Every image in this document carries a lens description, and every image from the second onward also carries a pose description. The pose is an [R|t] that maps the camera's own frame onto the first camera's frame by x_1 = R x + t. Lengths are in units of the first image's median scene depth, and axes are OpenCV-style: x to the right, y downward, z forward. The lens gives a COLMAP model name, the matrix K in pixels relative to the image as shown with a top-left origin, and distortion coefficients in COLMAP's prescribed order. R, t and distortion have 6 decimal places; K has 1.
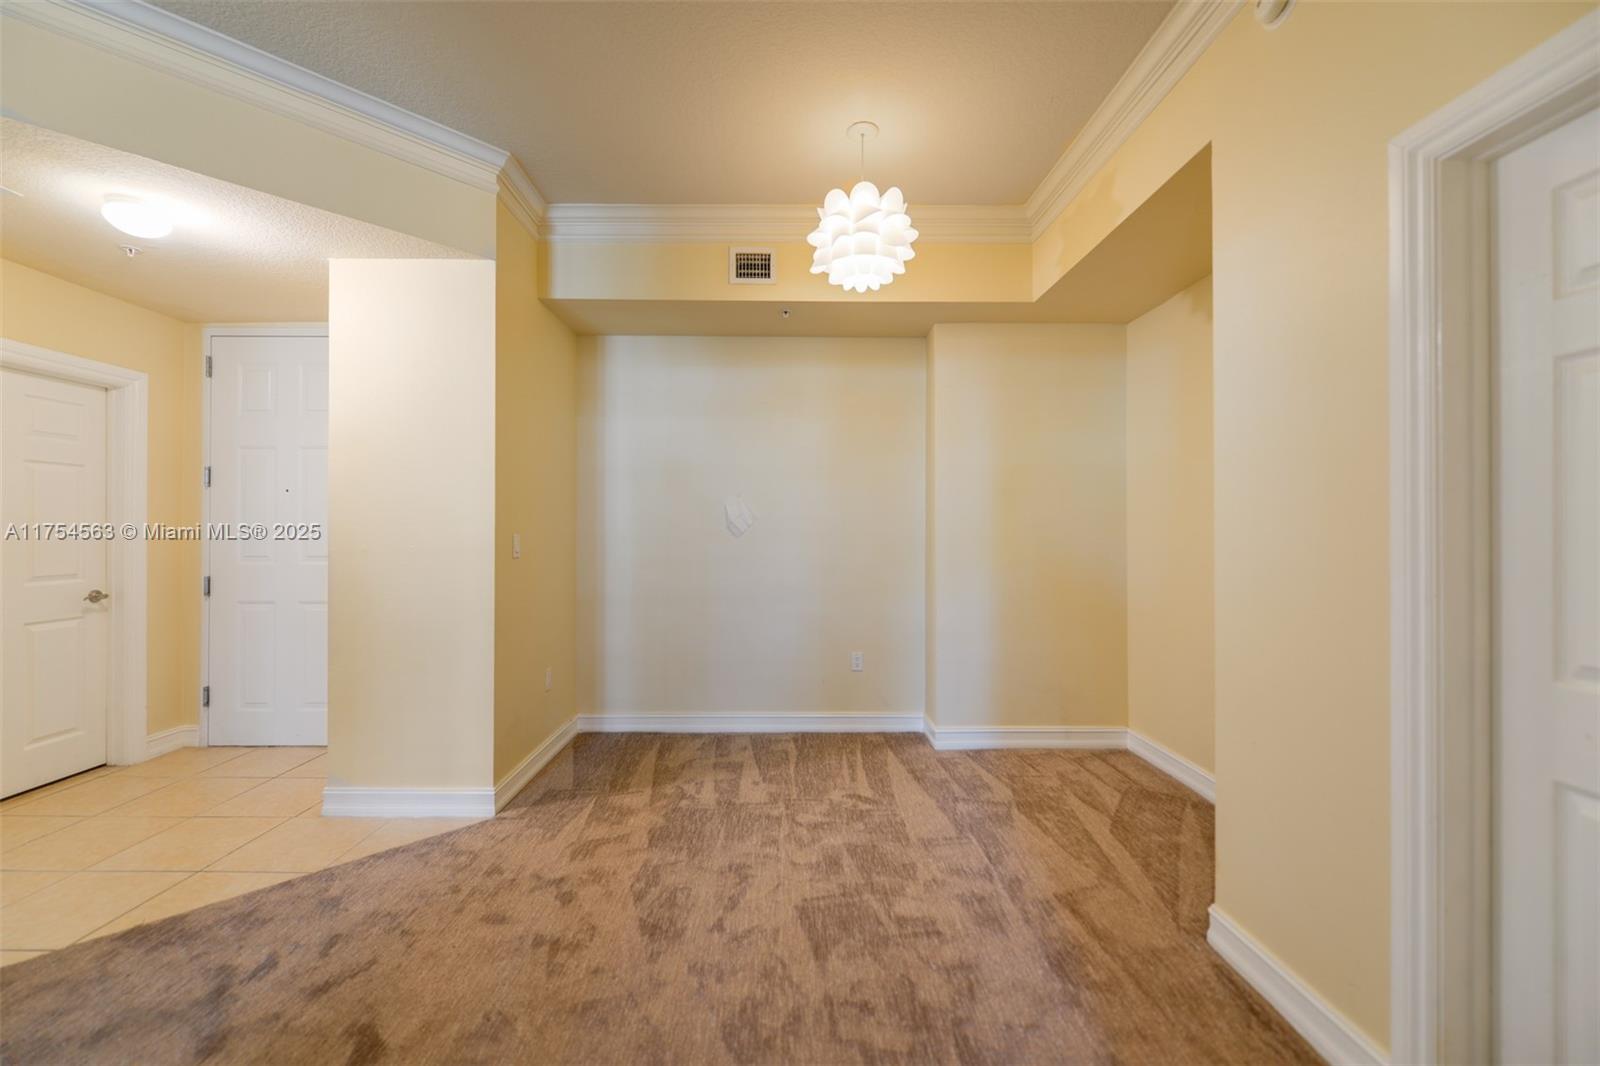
lens RADIAL K [[632.3, 0, 794.3], [0, 632.3, 527.2], [0, 0, 1]] dist [-0.000562, -0.000823]
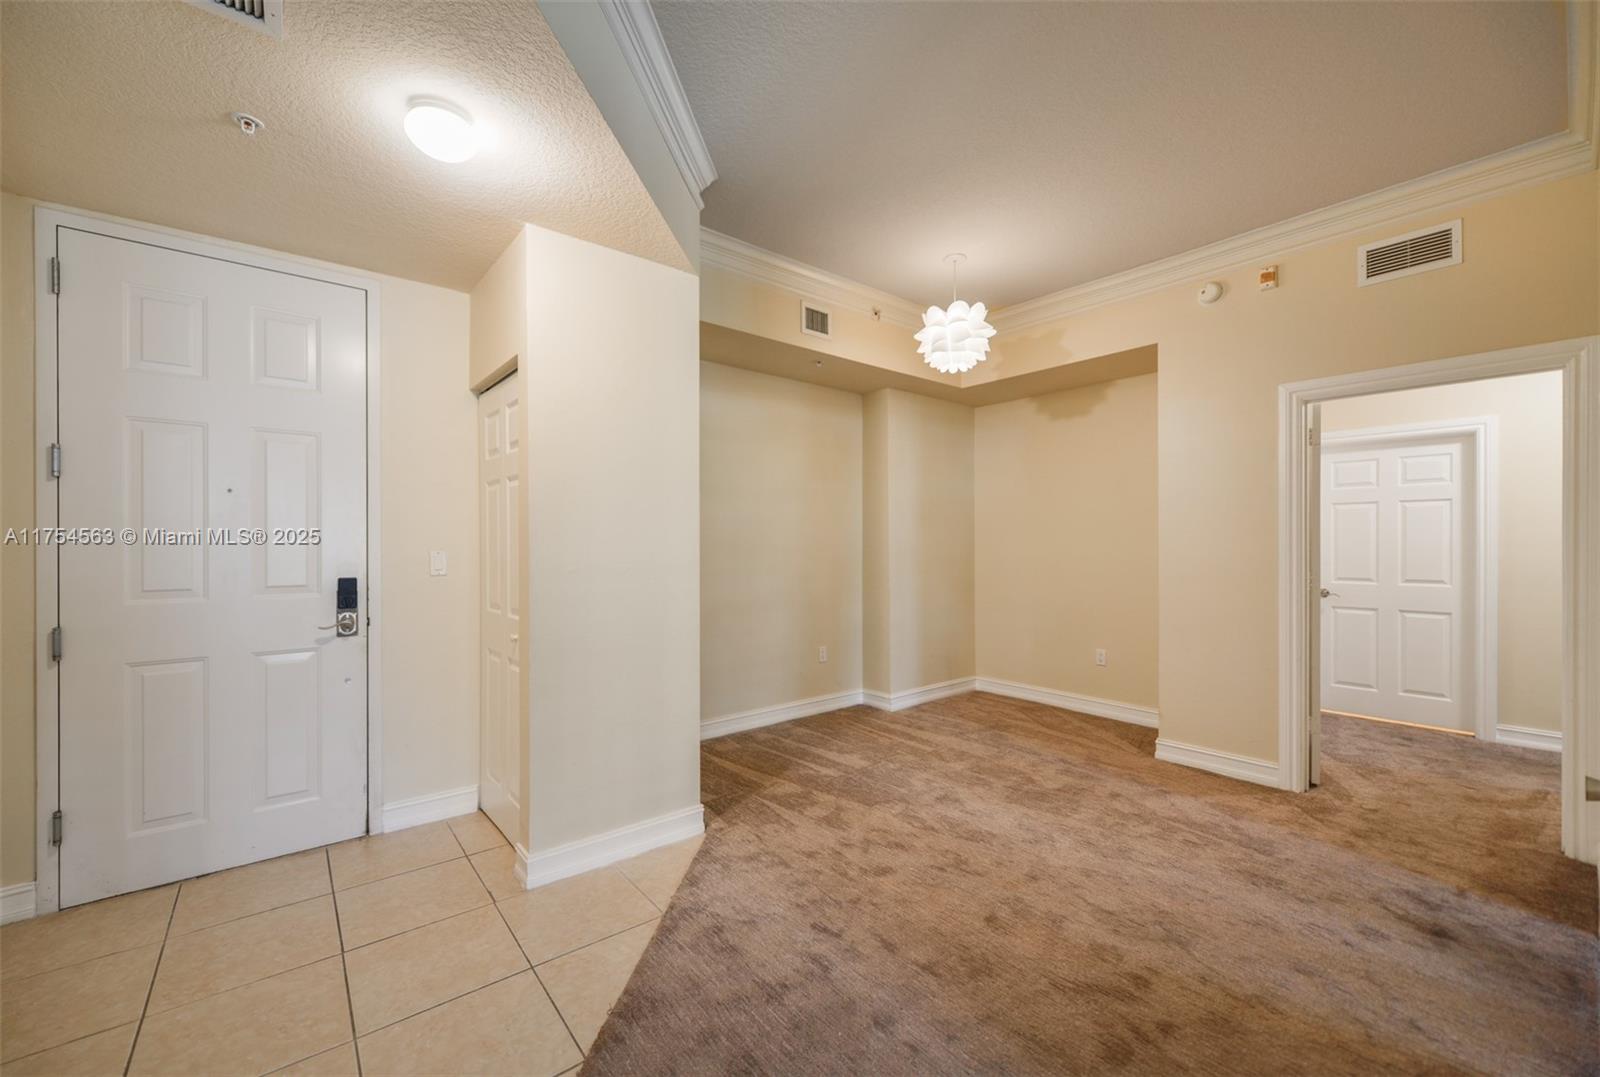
lens RADIAL K [[636.0, 0, 792.8], [0, 636.0, 547.7], [0, 0, 1]] dist [0.000966, -0.000056]
pose [[0.780808, -0.006810, 0.624734, -0.909084], [-0.000198, 0.999938, 0.011146, -0.006475], [-0.624771, -0.008827, 0.780758, 0.113169]]
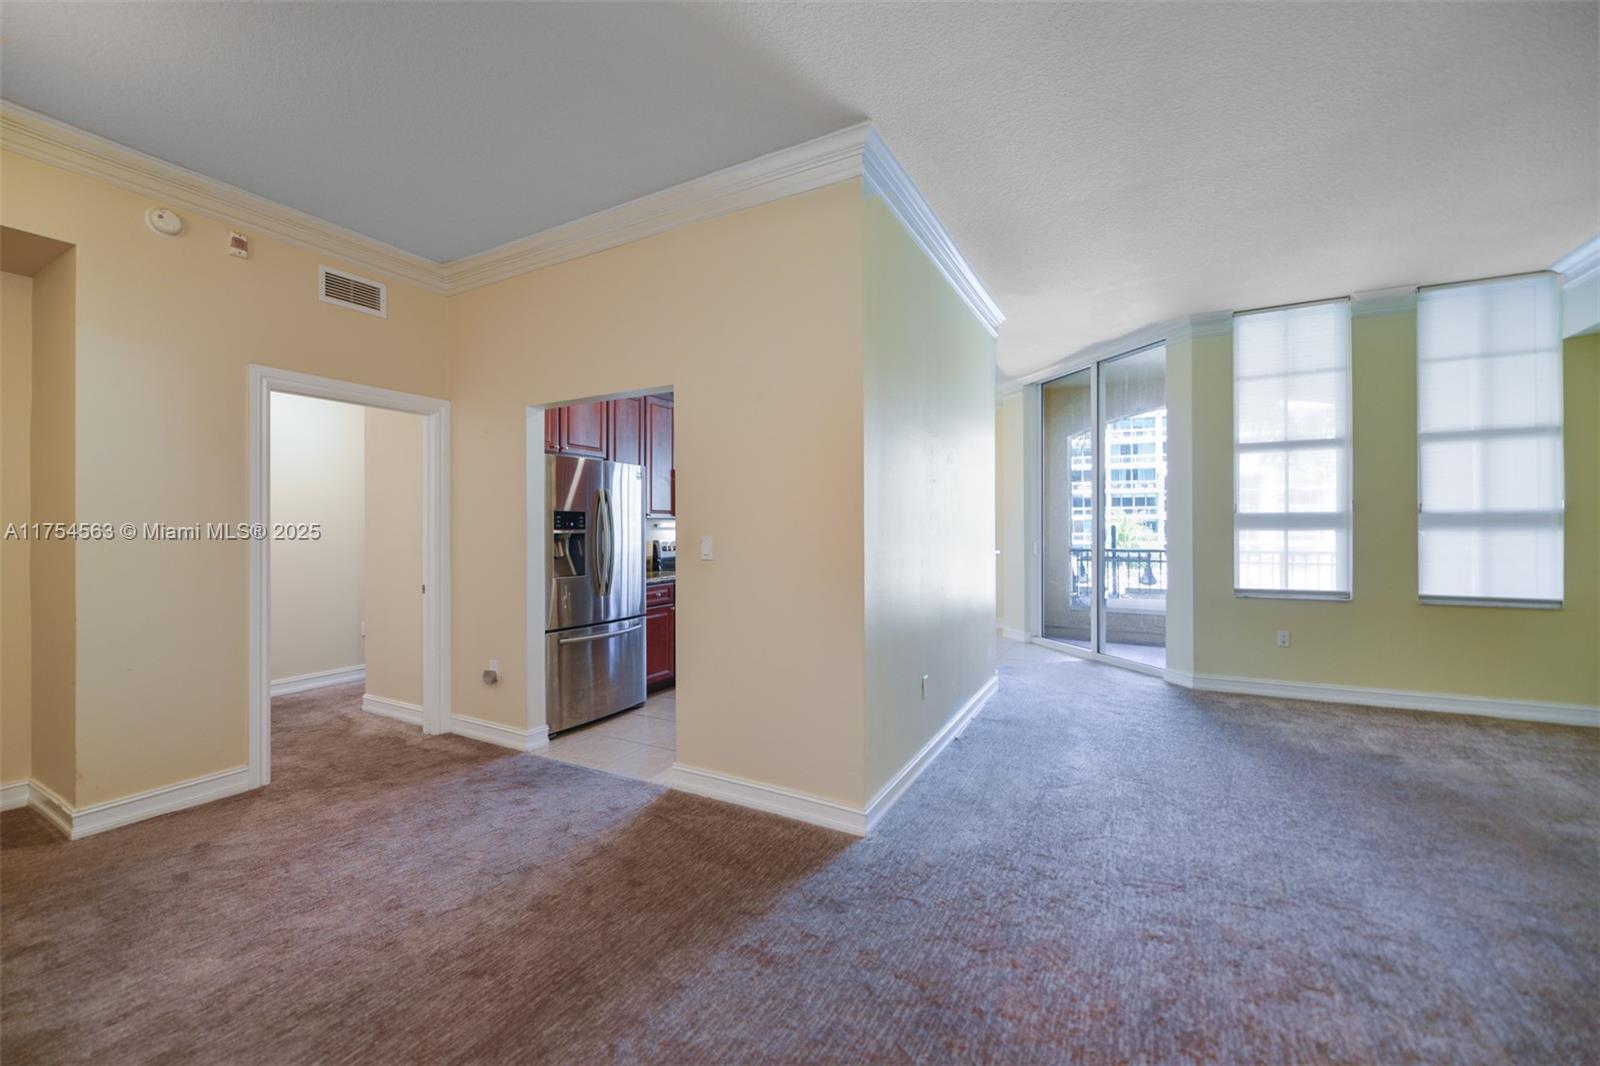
lens RADIAL K [[635.0, 0, 790.2], [0, 635.0, 528.6], [0, 0, 1]] dist [-0.008233, -0.000305]
pose [[-0.867164, 0.000815, 0.498022, -0.847700], [-0.003074, 0.999971, -0.006989, -0.000774], [-0.498013, -0.007592, -0.867136, 0.894536]]
